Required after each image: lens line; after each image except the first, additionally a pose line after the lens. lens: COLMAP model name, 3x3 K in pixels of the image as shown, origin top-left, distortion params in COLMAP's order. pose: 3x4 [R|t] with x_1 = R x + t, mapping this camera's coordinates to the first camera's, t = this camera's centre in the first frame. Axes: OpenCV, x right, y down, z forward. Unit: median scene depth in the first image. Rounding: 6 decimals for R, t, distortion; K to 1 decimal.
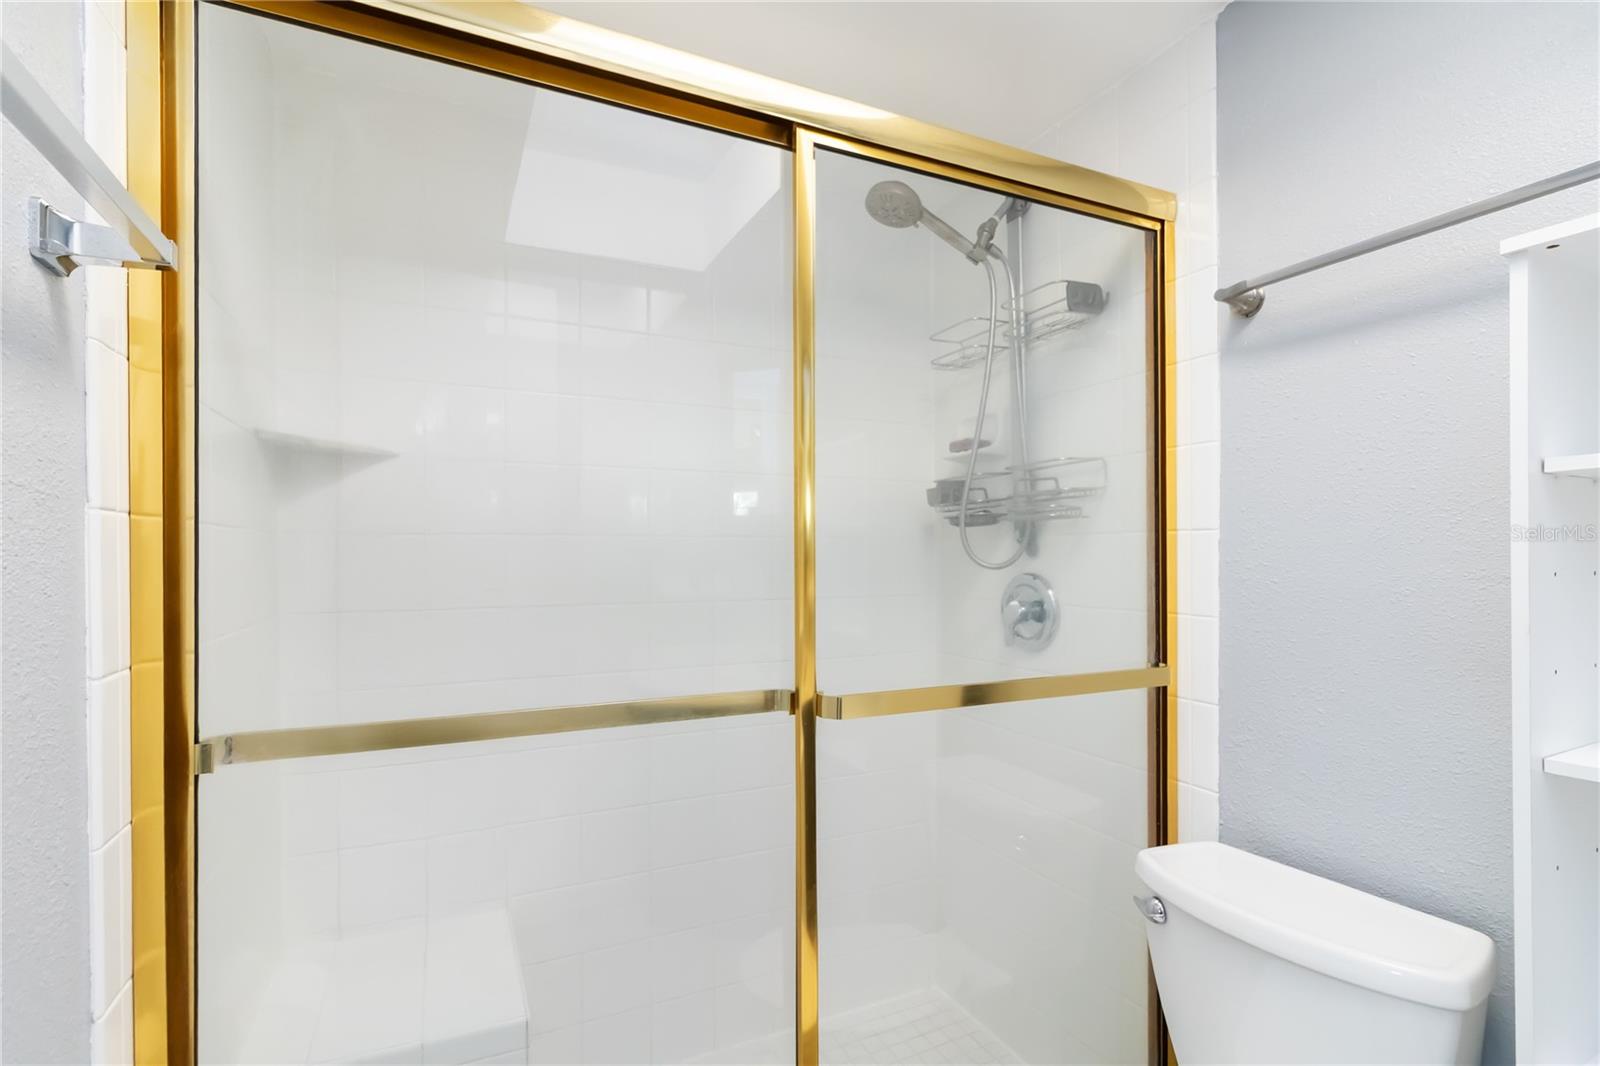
lens RADIAL K [[754.6, 0, 794.2], [0, 754.6, 550.7], [0, 0, 1]] dist [0.003601, -0.000412]
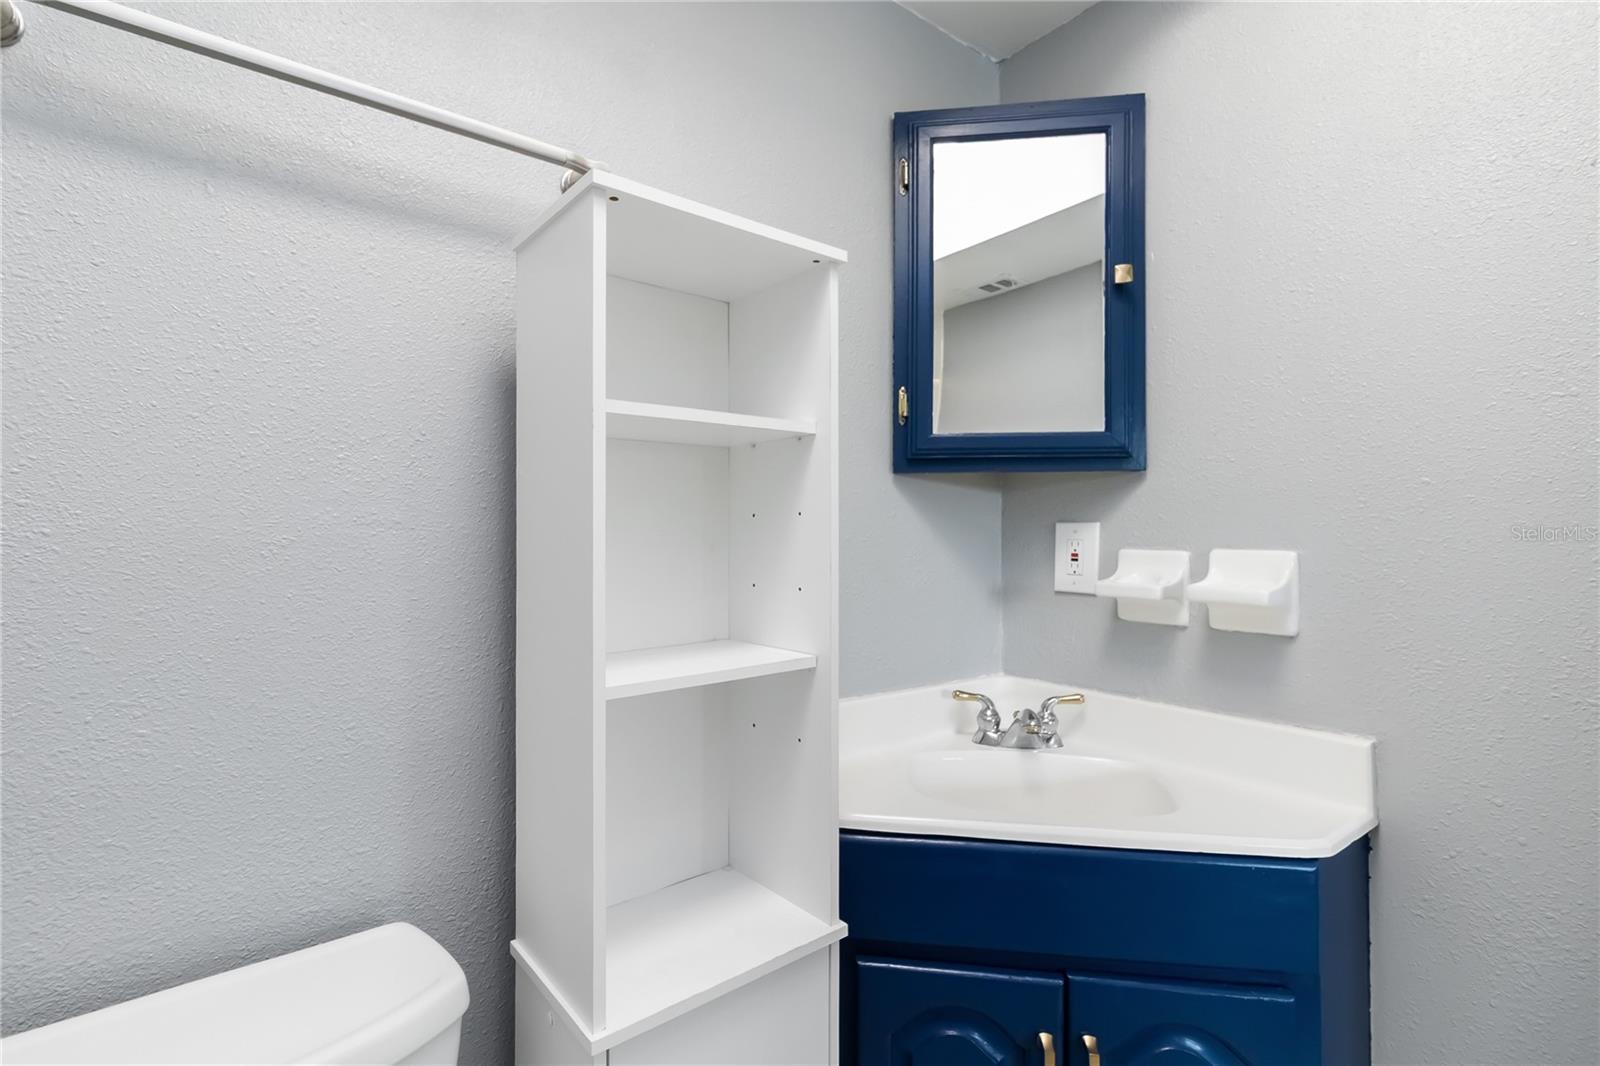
lens RADIAL K [[746.2, 0, 796.2], [0, 746.2, 528.1], [0, 0, 1]] dist [0.004478, 0.000566]
pose [[-0.199201, 0.012319, 0.979881, -0.032455], [-0.008514, 0.999861, -0.014301, 0.035253], [-0.979922, -0.011192, -0.199069, 0.482844]]
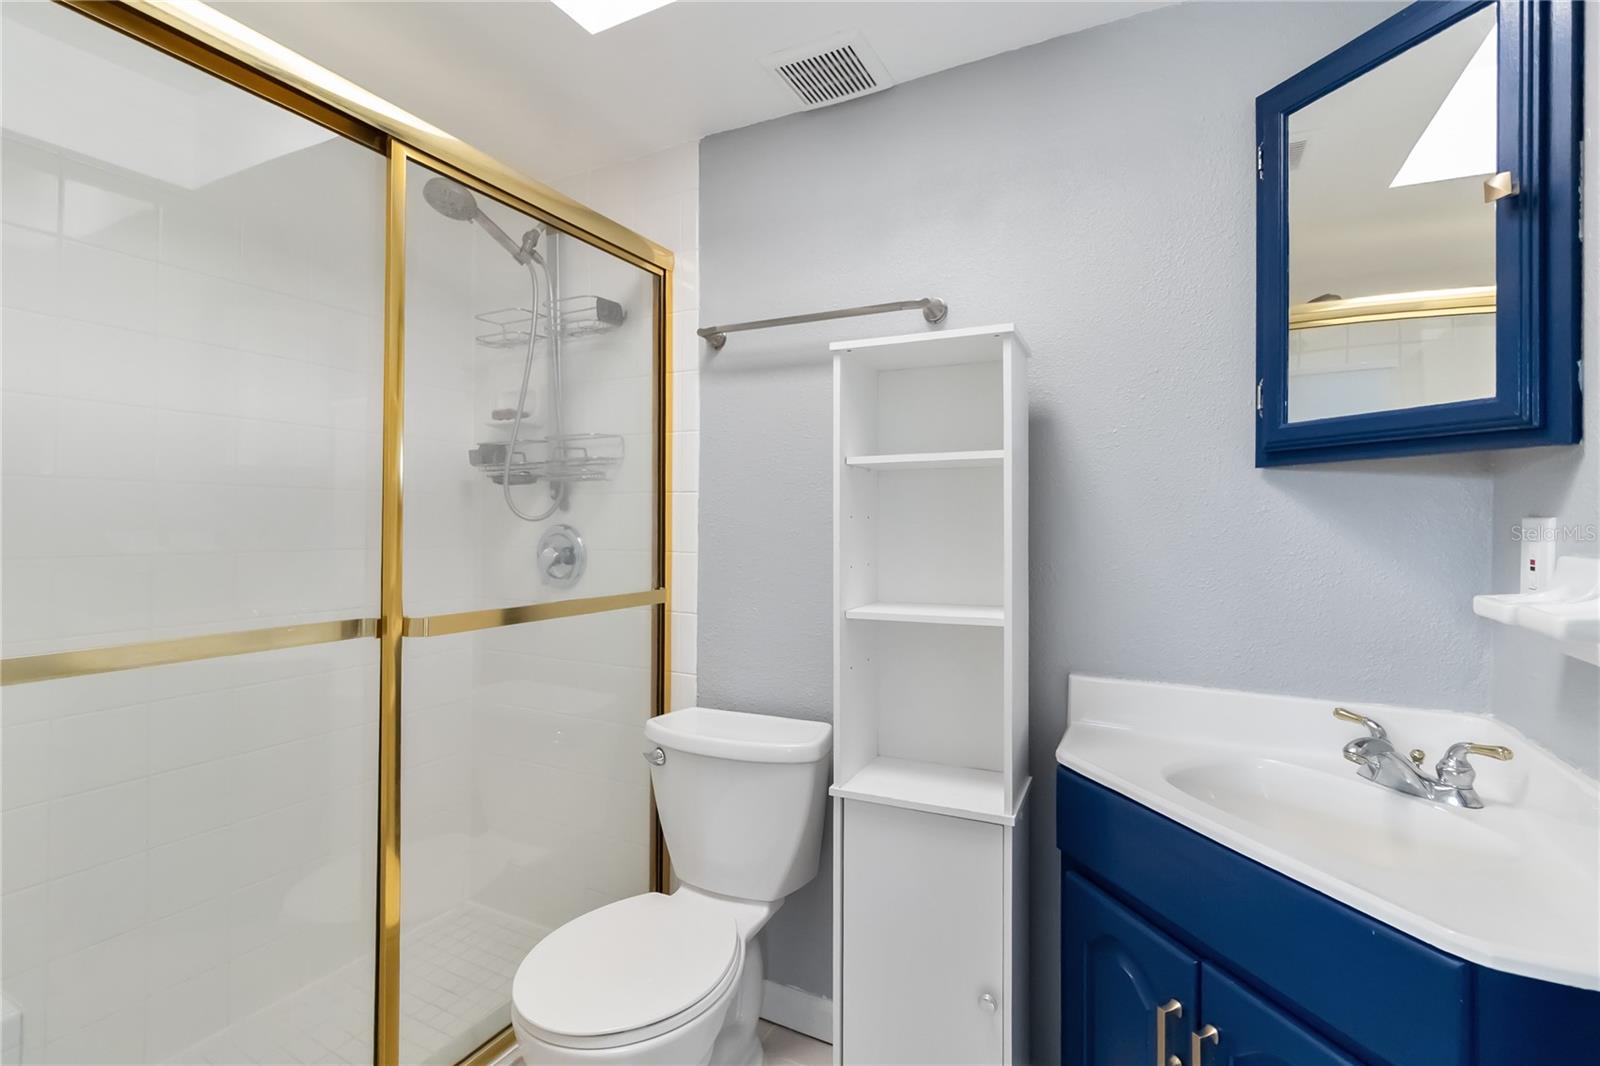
lens RADIAL K [[741.1, 0, 796.3], [0, 741.1, 539.6], [0, 0, 1]] dist [0.000962, 0.000166]
pose [[0.795059, -0.007684, 0.606484, -0.134794], [-0.011029, 0.999571, 0.027123, 0.019996], [-0.606432, -0.028253, 0.794633, -0.219328]]
